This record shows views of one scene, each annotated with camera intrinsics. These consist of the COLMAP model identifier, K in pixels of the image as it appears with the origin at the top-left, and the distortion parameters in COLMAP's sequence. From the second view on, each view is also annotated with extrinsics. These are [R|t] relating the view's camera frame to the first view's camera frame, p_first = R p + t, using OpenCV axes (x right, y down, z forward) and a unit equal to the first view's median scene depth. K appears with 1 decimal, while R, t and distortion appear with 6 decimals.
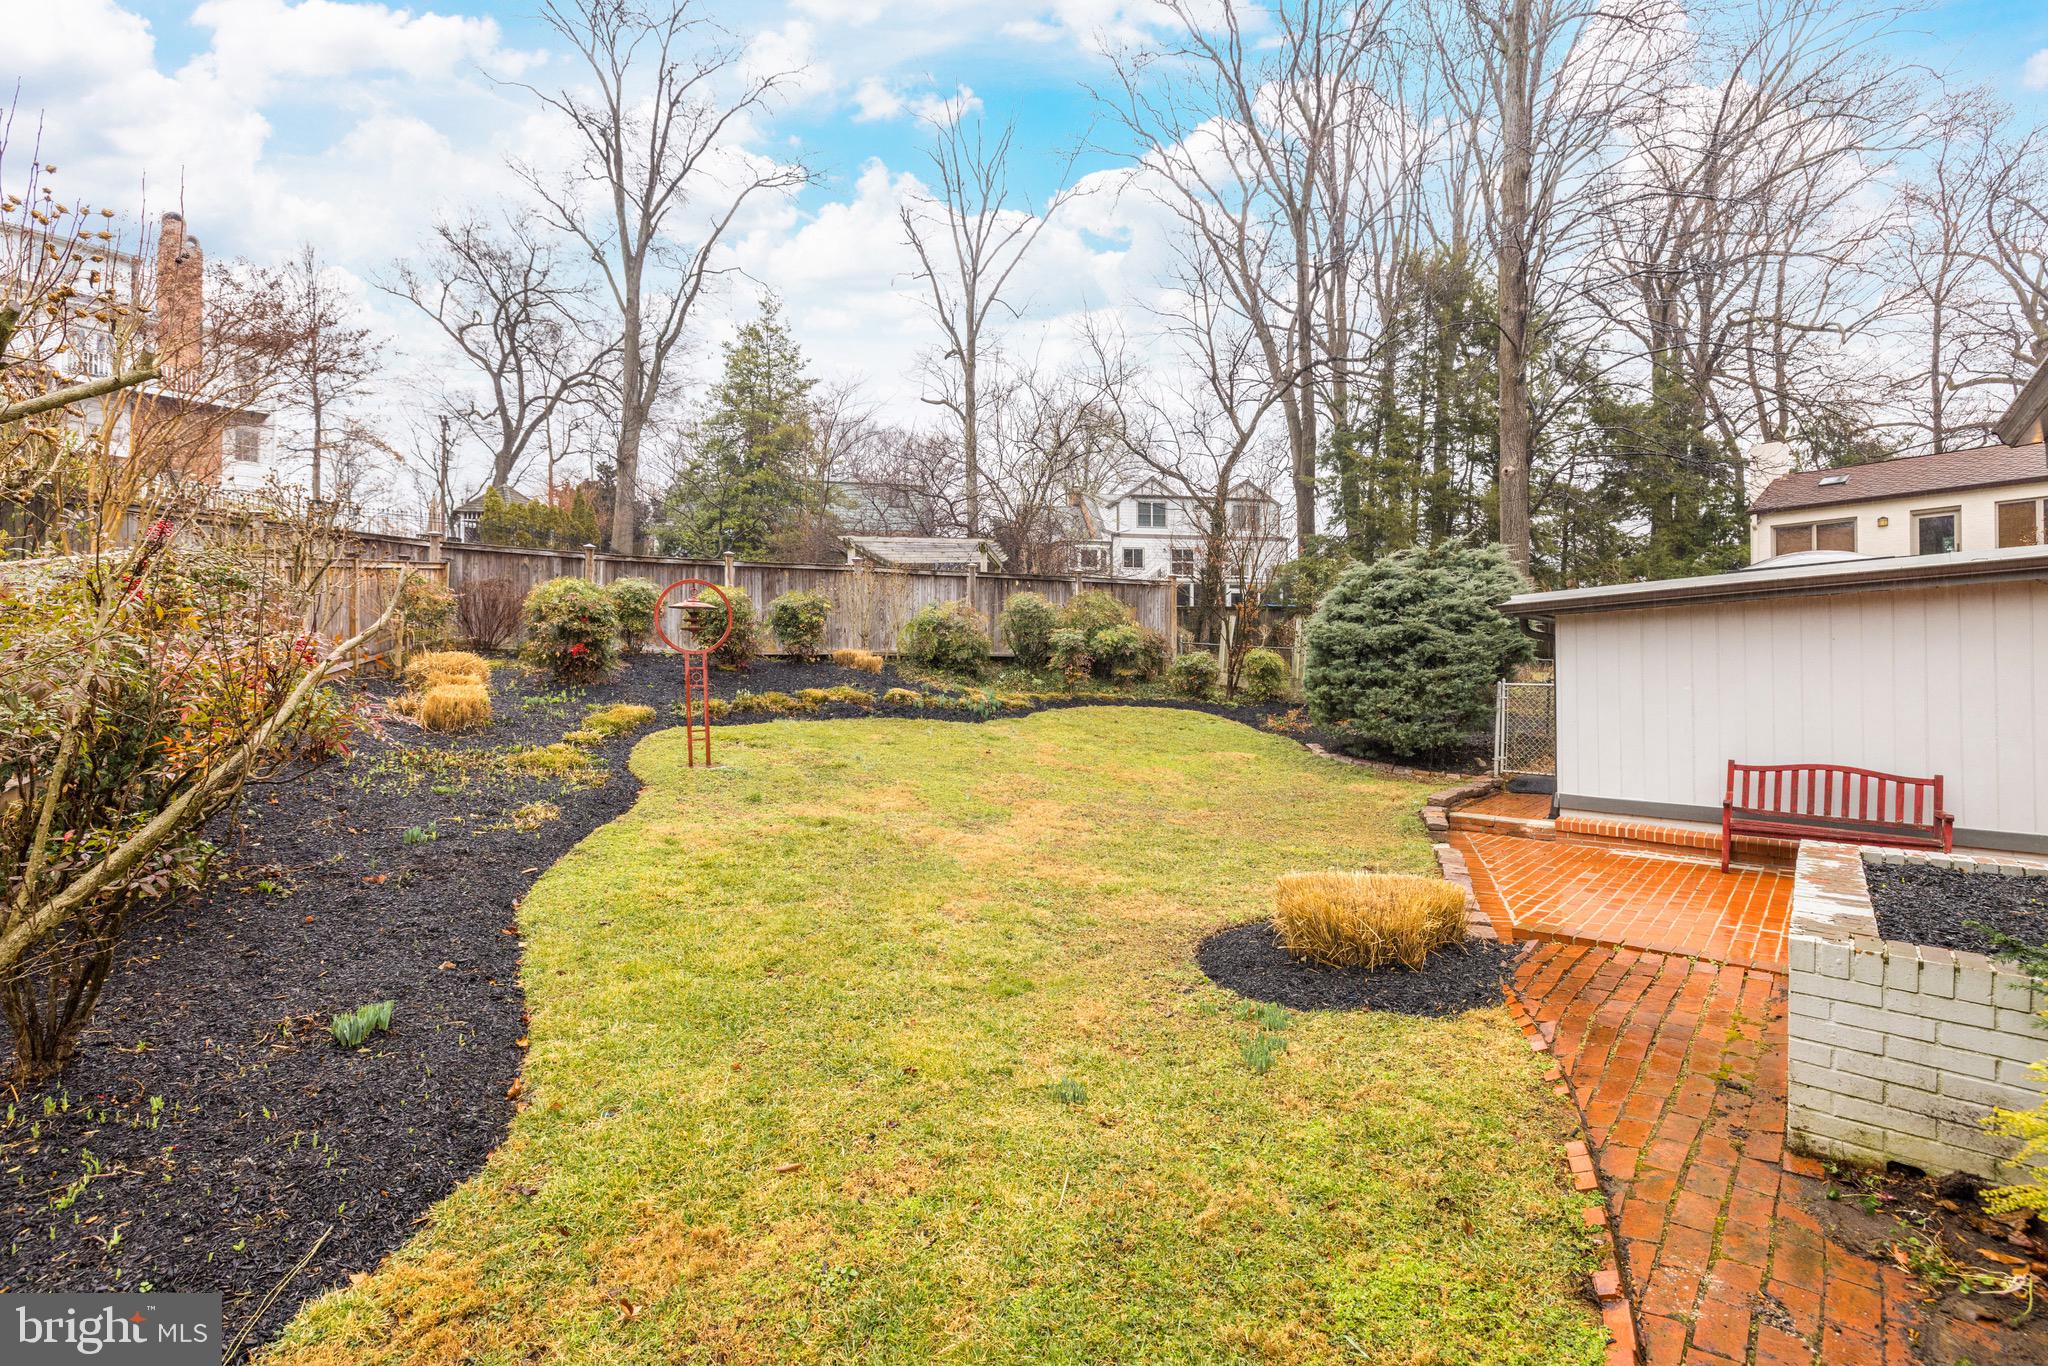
lens RADIAL K [[856.4, 0, 1022.8], [0, 856.4, 662.7], [0, 0, 1]] dist [-0.020898, 0.000240]
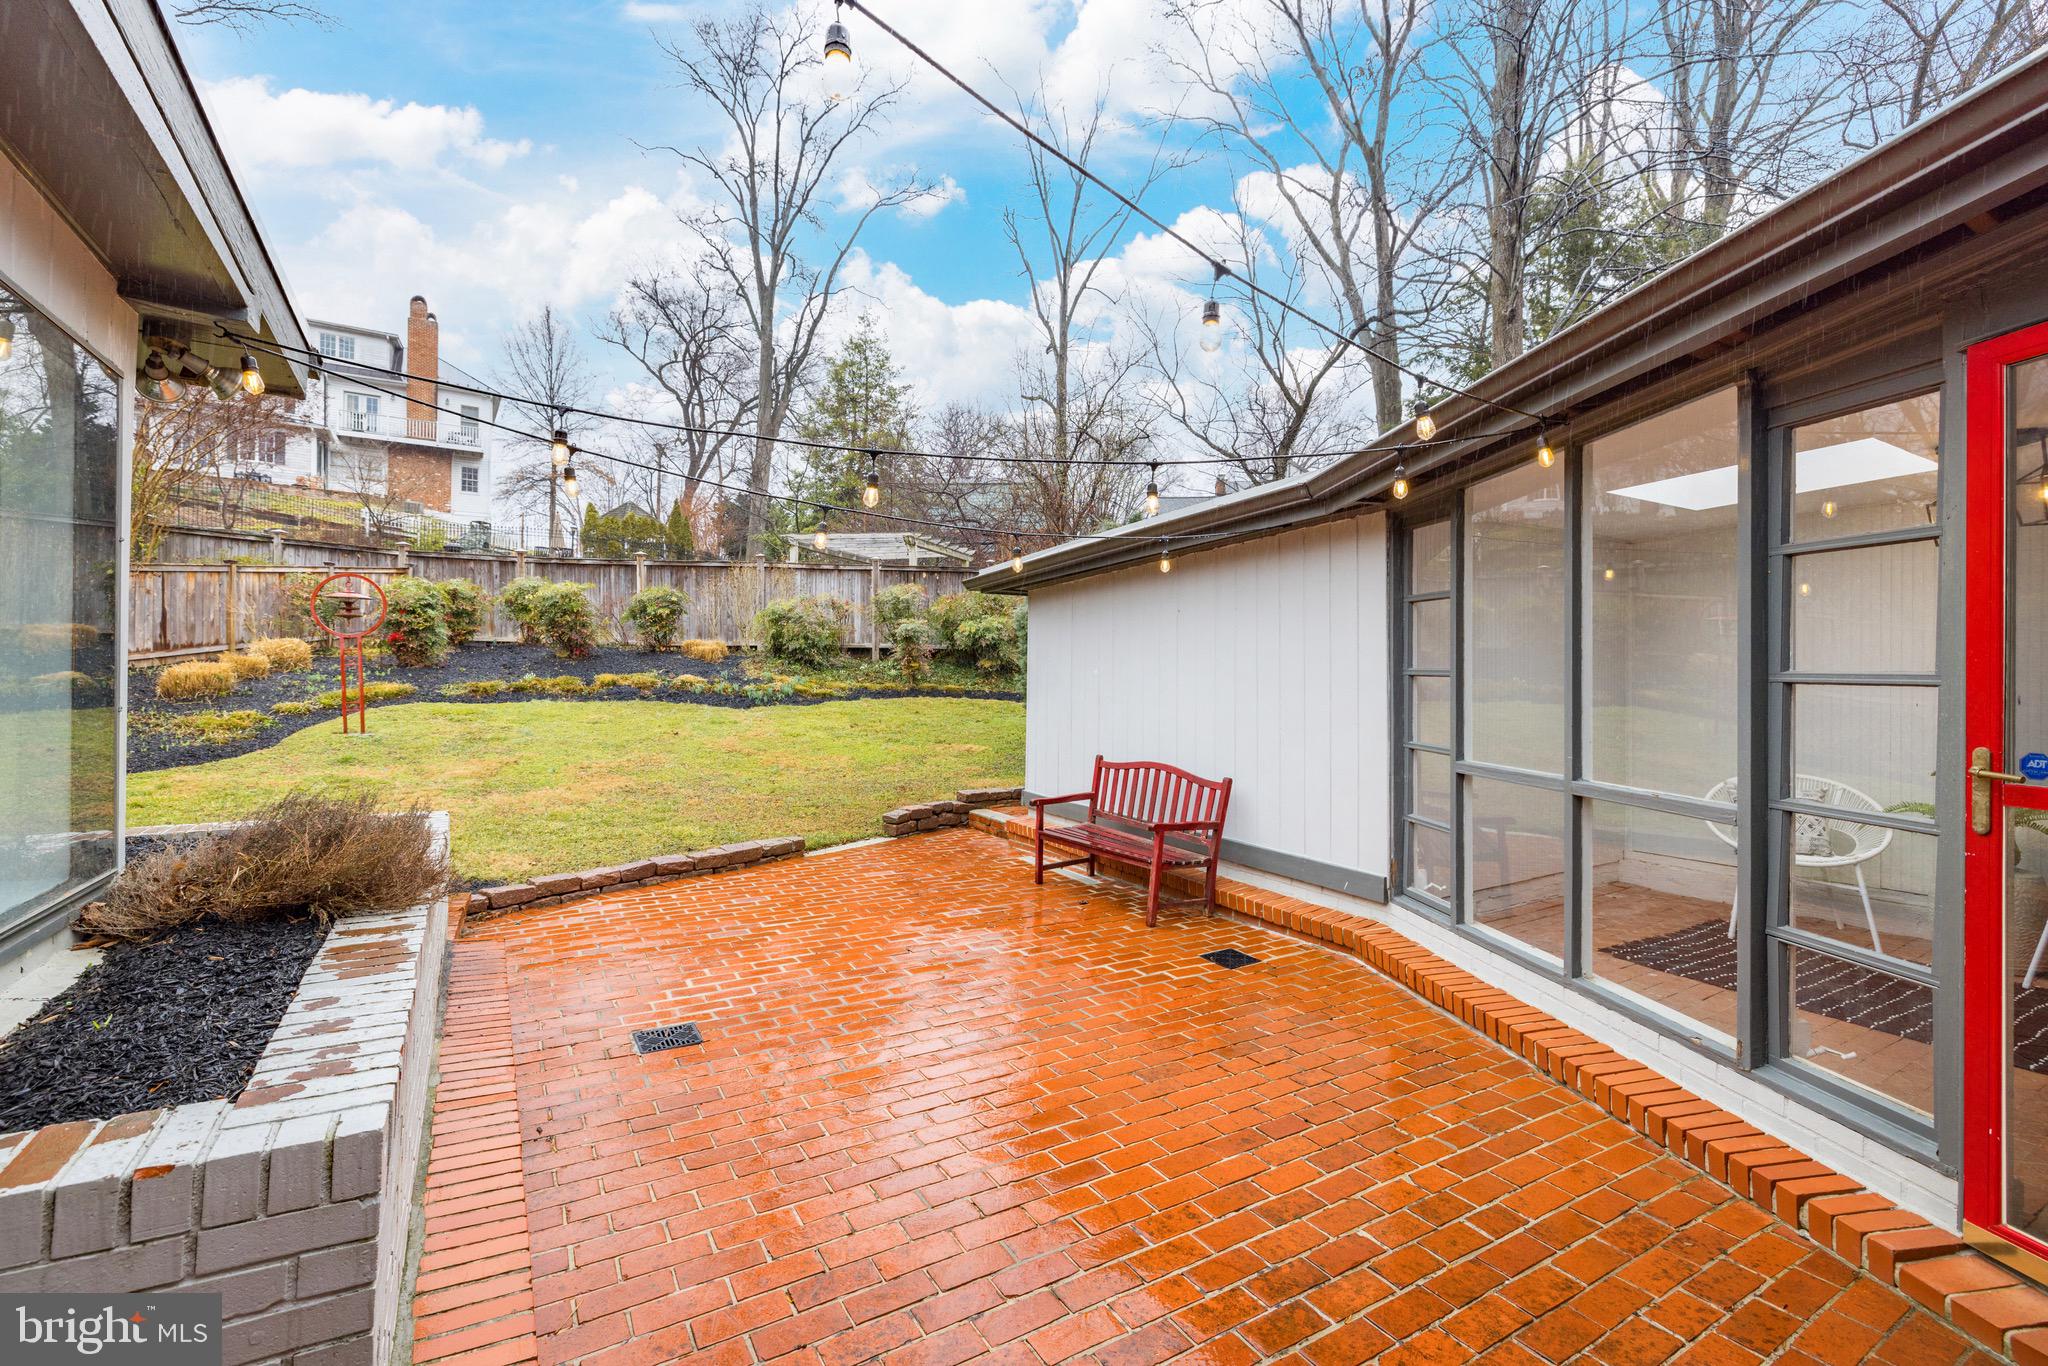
lens RADIAL K [[877.1, 0, 1019.7], [0, 877.1, 670.7], [0, 0, 1]] dist [-0.038731, 0.018116]
pose [[0.955829, 0.008877, -0.293790, 0.201427], [-0.008326, 0.999960, 0.003126, 0.006652], [0.293806, -0.000542, 0.955865, 0.034115]]
